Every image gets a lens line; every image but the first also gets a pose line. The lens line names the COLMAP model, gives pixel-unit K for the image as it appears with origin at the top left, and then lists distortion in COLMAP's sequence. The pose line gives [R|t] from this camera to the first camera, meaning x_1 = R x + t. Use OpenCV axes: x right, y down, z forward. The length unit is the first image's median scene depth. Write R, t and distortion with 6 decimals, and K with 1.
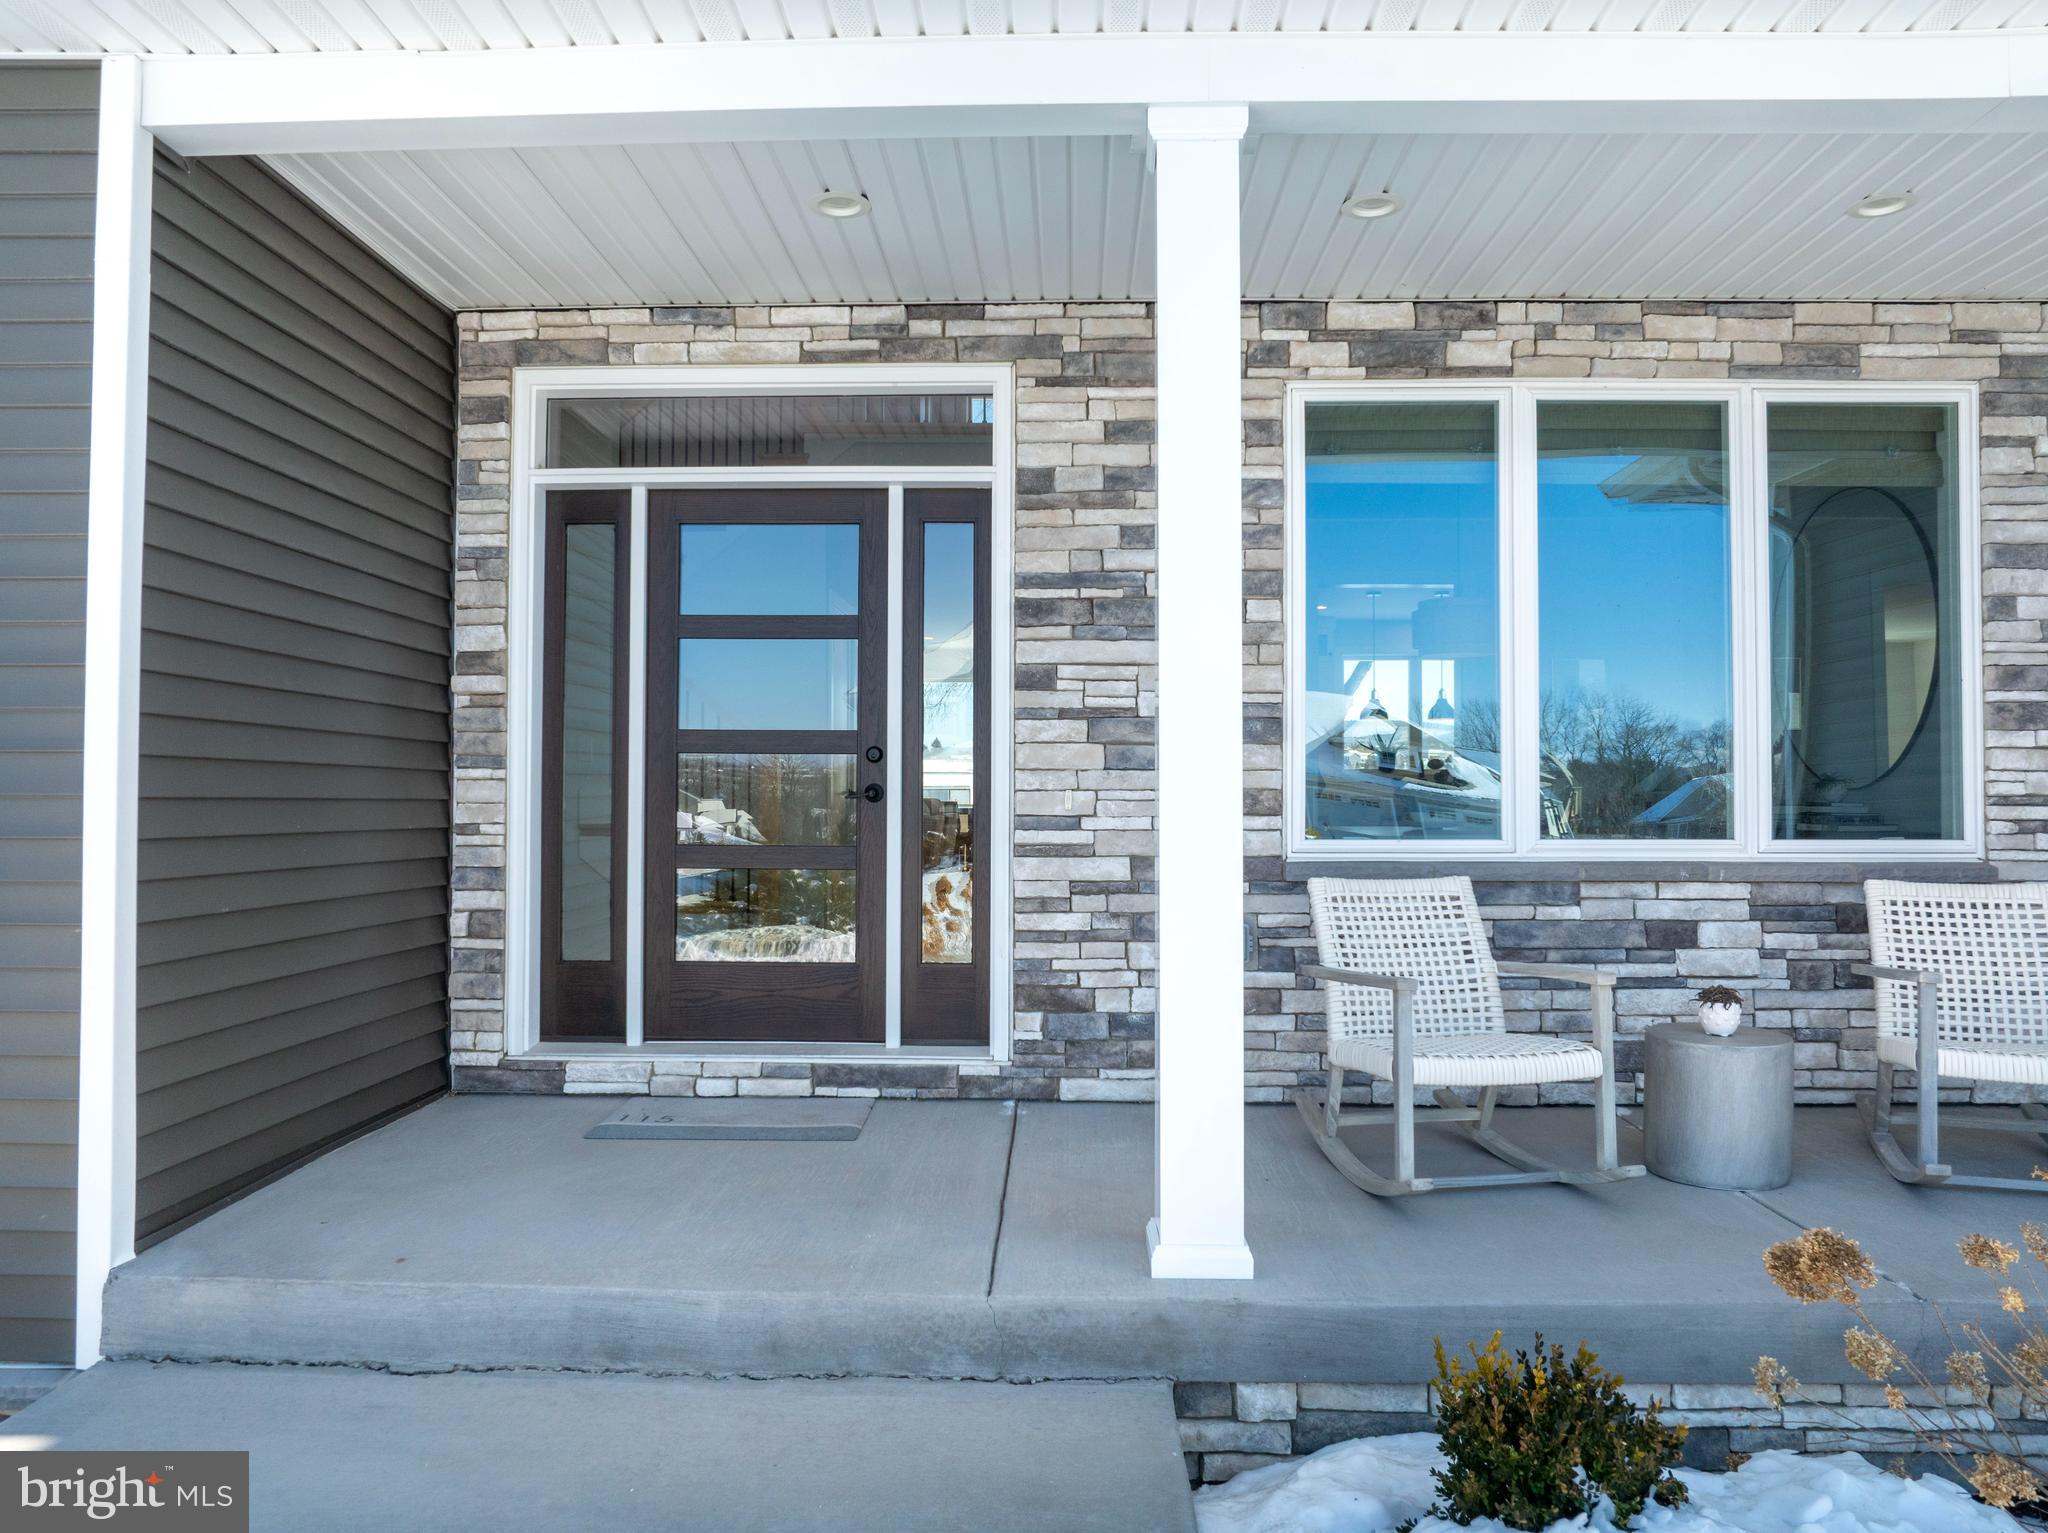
lens RADIAL K [[1441.7, 0, 1024.0], [0, 1441.7, 766.5], [0, 0, 1]] dist [-0.008316, -0.045045]
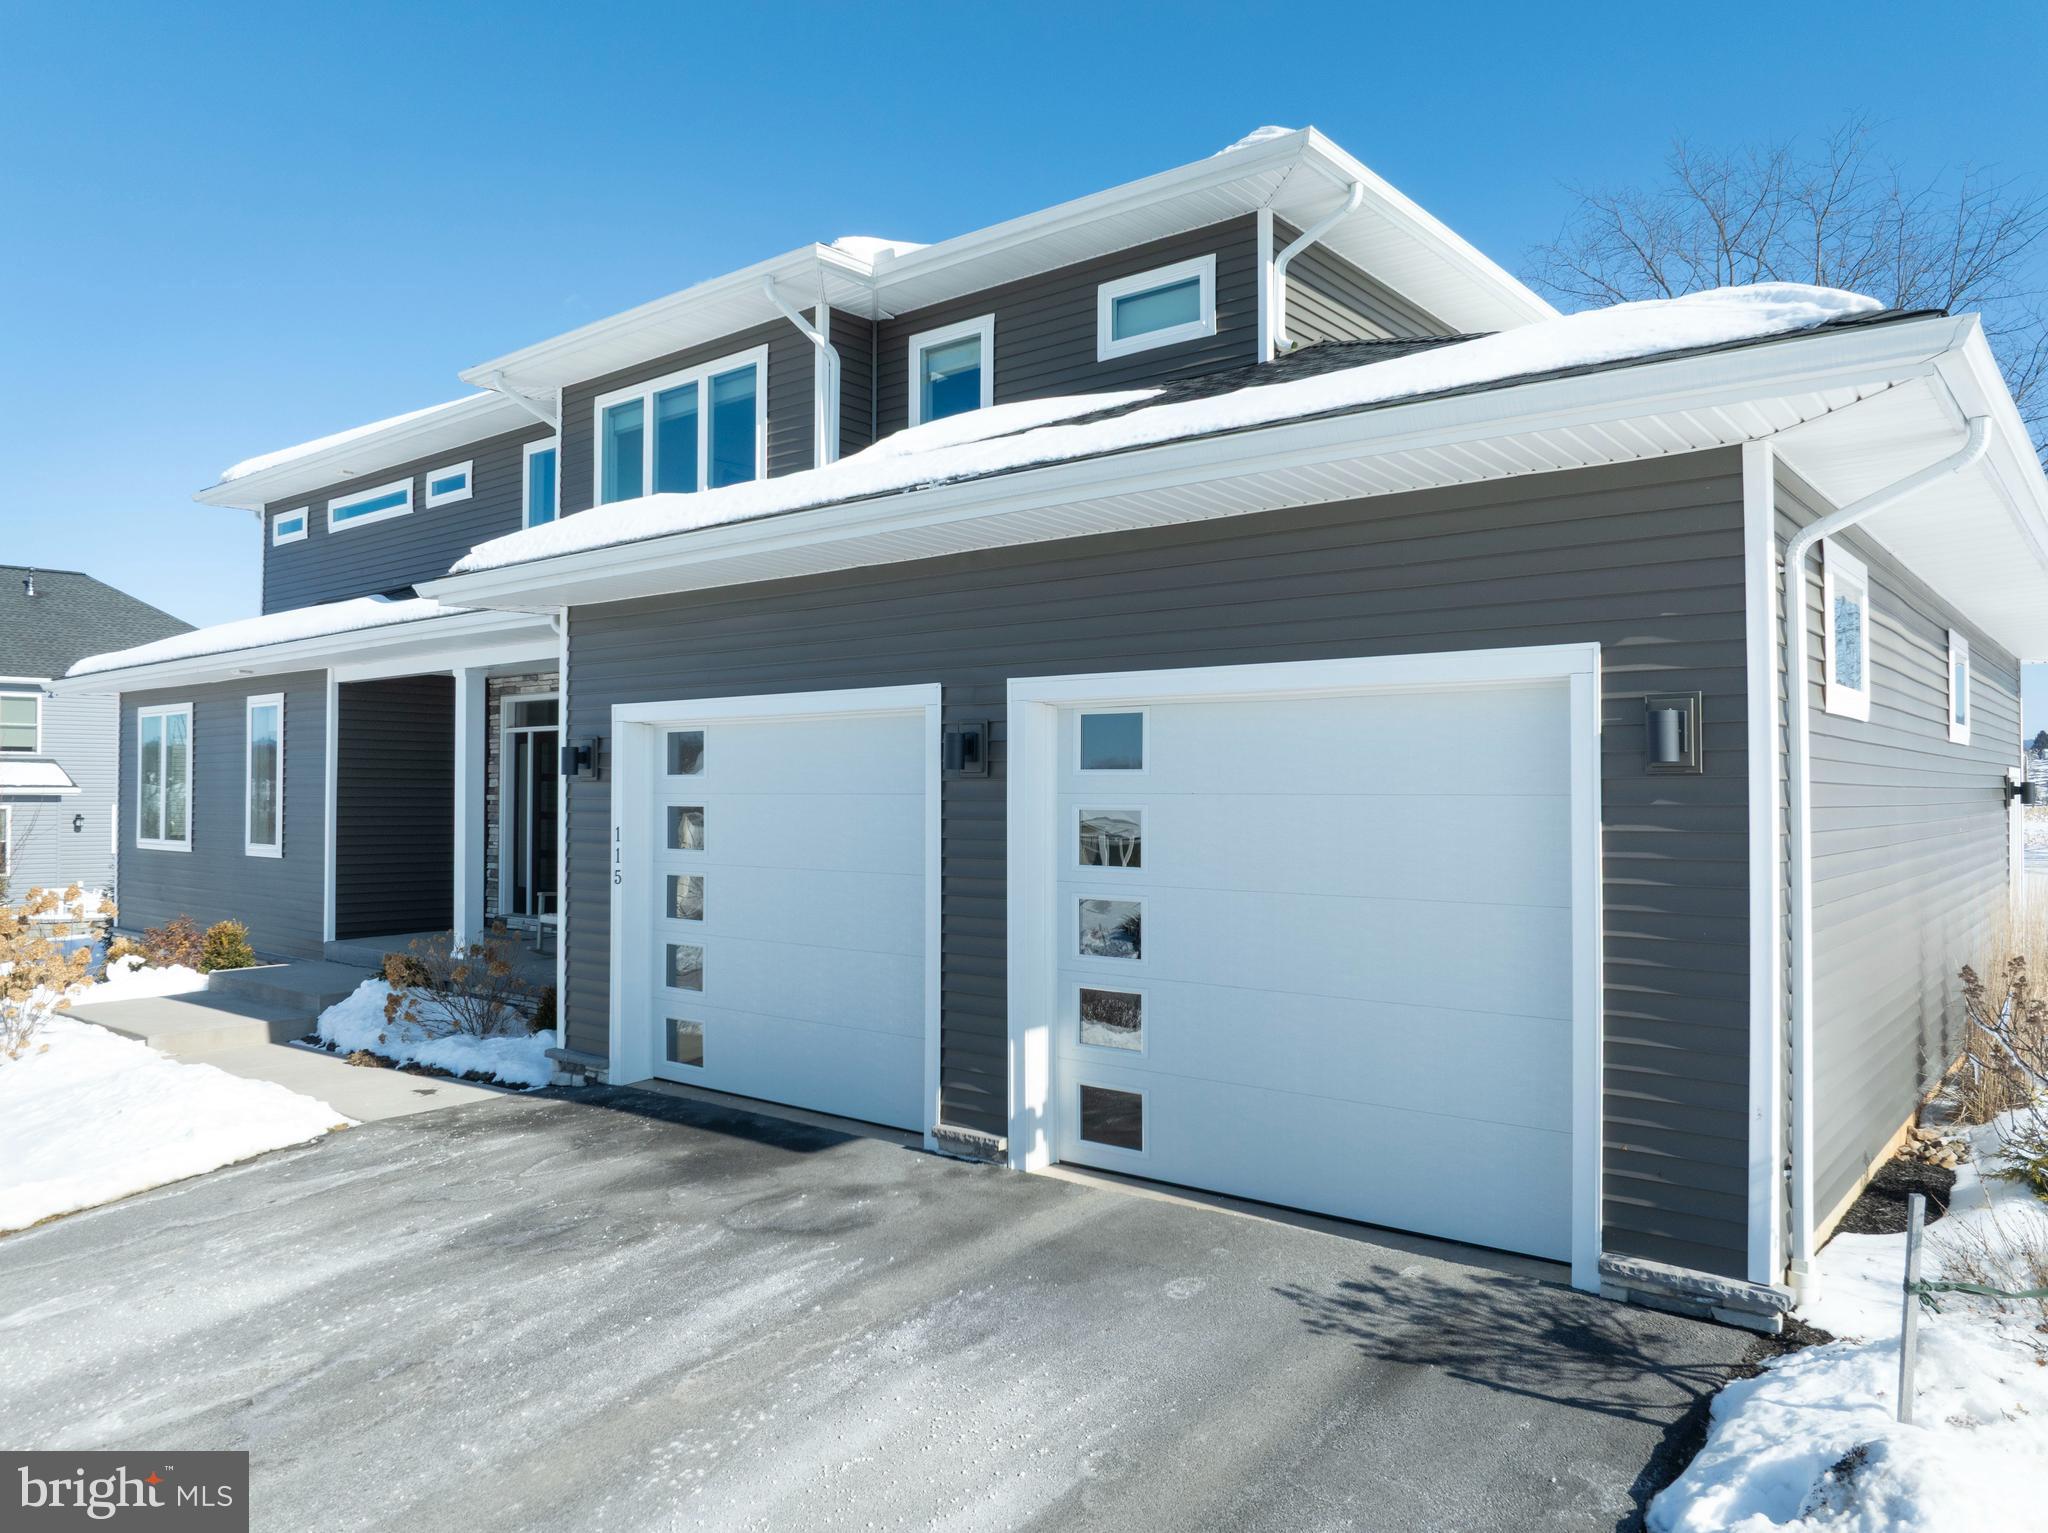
lens RADIAL K [[1441.7, 0, 1024.0], [0, 1441.7, 766.5], [0, 0, 1]] dist [-0.008316, -0.045045]
pose [[0.790254, -0.011334, -0.612675, 2.526295], [0.009543, 0.999935, -0.006189, -0.096929], [0.612705, -0.000956, 0.790311, -0.796320]]
